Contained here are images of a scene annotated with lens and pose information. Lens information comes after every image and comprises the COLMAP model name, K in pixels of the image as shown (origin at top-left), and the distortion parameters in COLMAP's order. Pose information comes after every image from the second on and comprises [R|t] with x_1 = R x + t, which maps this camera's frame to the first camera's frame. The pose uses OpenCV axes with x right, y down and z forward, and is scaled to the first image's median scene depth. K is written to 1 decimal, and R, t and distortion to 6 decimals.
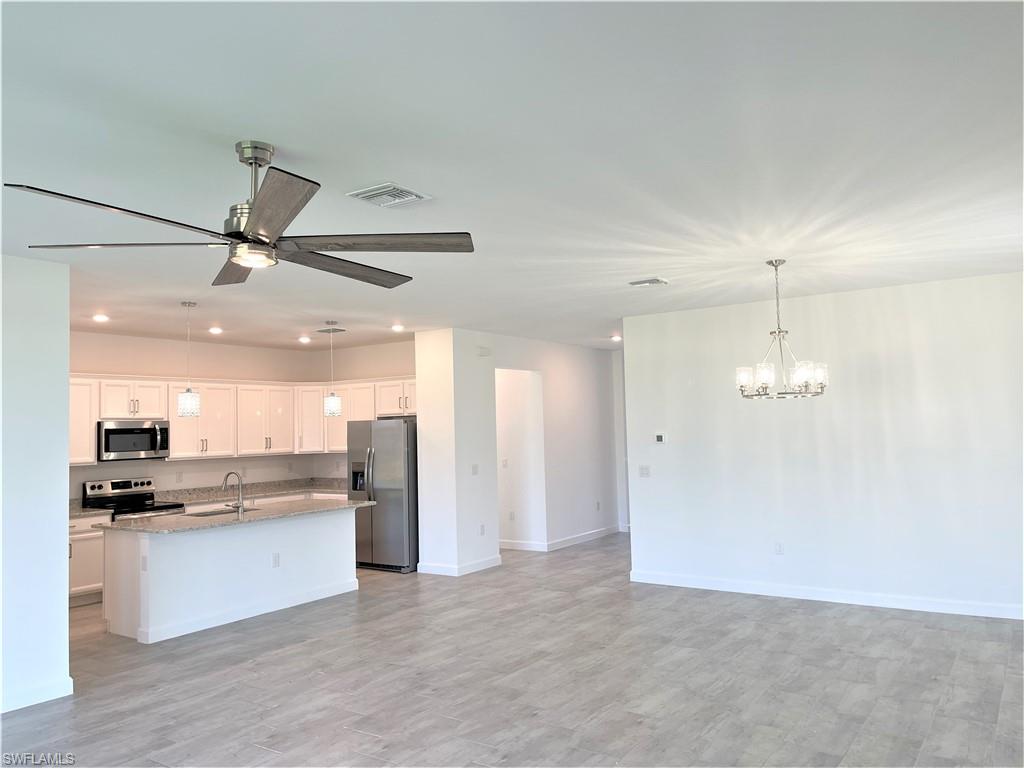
lens RADIAL K [[770.8, 0, 511.9], [0, 770.8, 387.1], [0, 0, 1]] dist [0.079209, -0.098461]
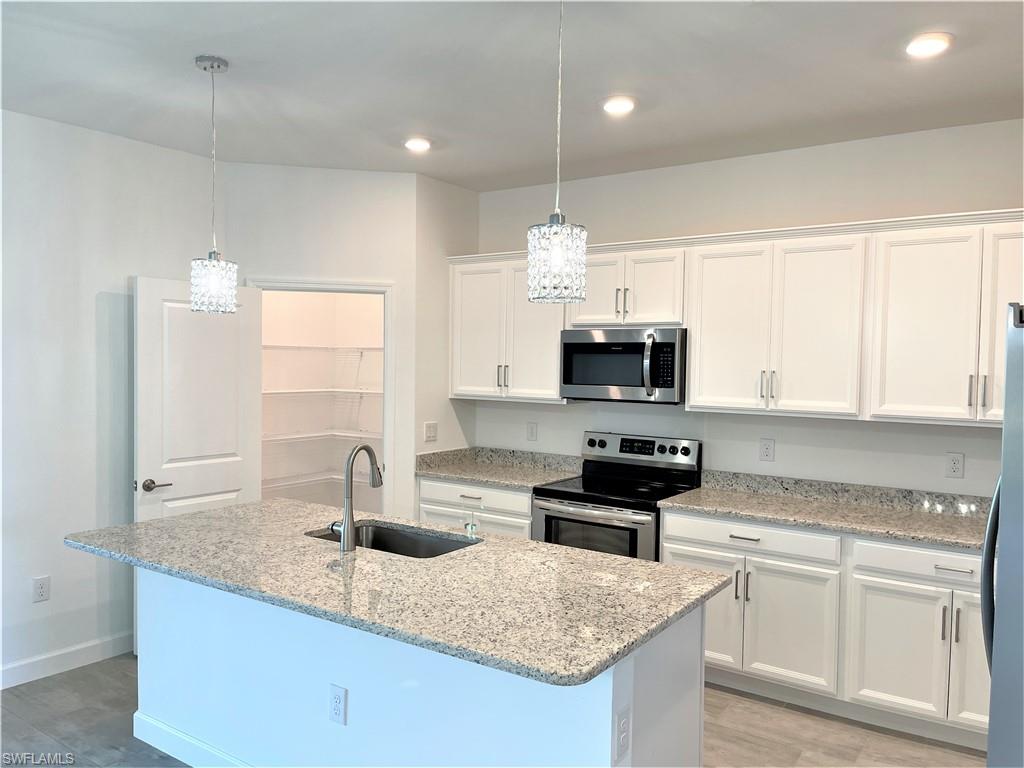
lens RADIAL K [[770.8, 0, 511.9], [0, 770.8, 387.1], [0, 0, 1]] dist [0.079209, -0.098461]
pose [[-0.005569, 0.059069, -0.998238, 0.039824], [0.037166, 0.997576, 0.058822, 0.047047], [0.999294, -0.036773, -0.007750, 0.889237]]
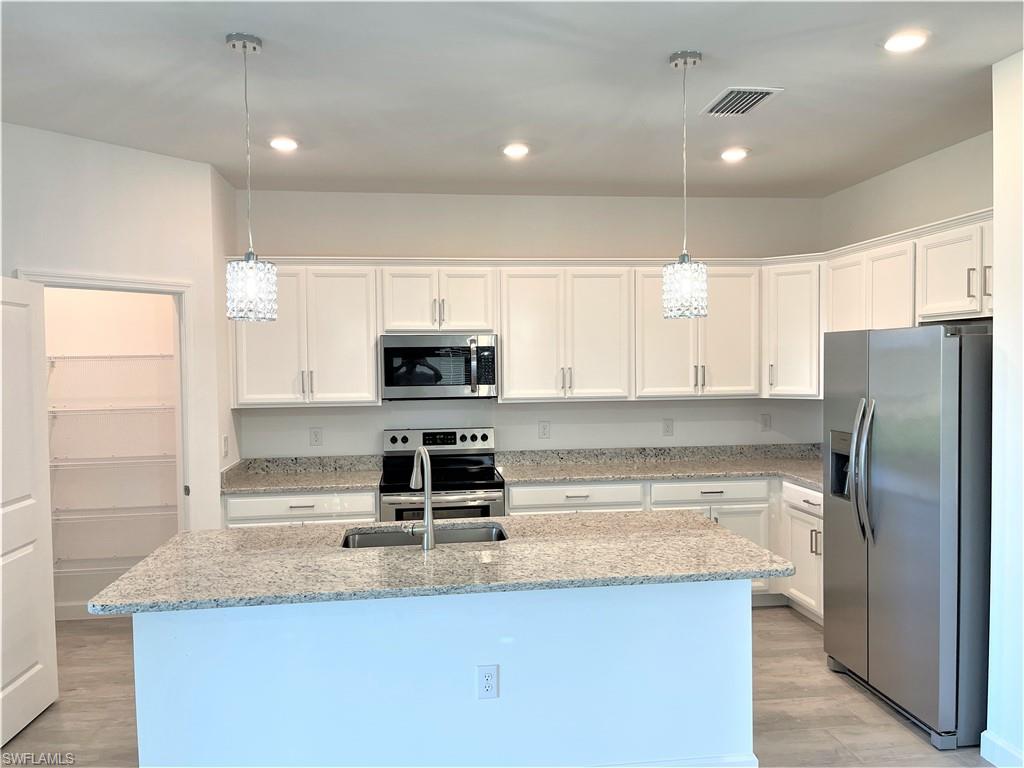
lens RADIAL K [[770.8, 0, 511.9], [0, 770.8, 387.1], [0, 0, 1]] dist [0.079209, -0.098461]
pose [[0.666357, 0.040972, -0.744506, -0.005740], [0.035919, 0.995566, 0.086937, 0.032470], [0.744767, -0.084673, 0.661931, 0.620310]]
